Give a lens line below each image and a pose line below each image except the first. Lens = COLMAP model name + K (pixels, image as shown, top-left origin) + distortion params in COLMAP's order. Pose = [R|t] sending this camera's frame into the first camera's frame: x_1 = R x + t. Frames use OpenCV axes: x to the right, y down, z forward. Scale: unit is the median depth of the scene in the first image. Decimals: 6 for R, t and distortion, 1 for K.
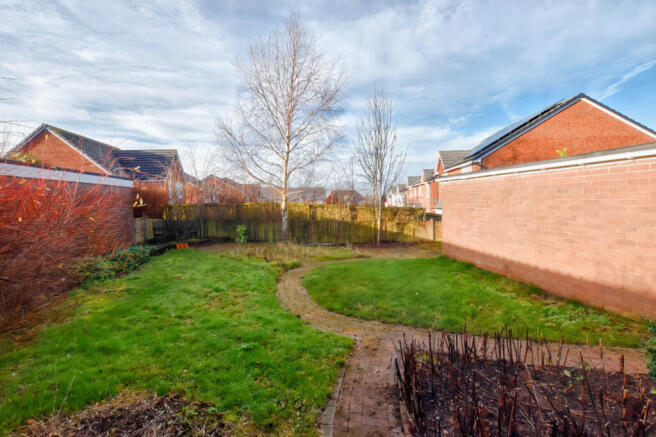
lens RADIAL K [[307.9, 0, 328.0], [0, 307.9, 218.5], [0, 0, 1]] dist [-0.021547, 0.000705]
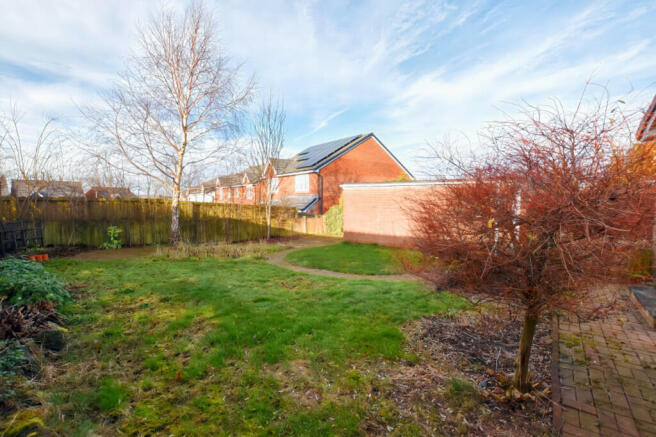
lens RADIAL K [[307.9, 0, 328.0], [0, 307.9, 218.5], [0, 0, 1]] dist [-0.021547, 0.000705]
pose [[0.714695, -0.014547, 0.699285, -0.446476], [0.020706, 0.999786, -0.000364, 0.013353], [-0.699130, 0.014740, 0.714843, 0.057567]]
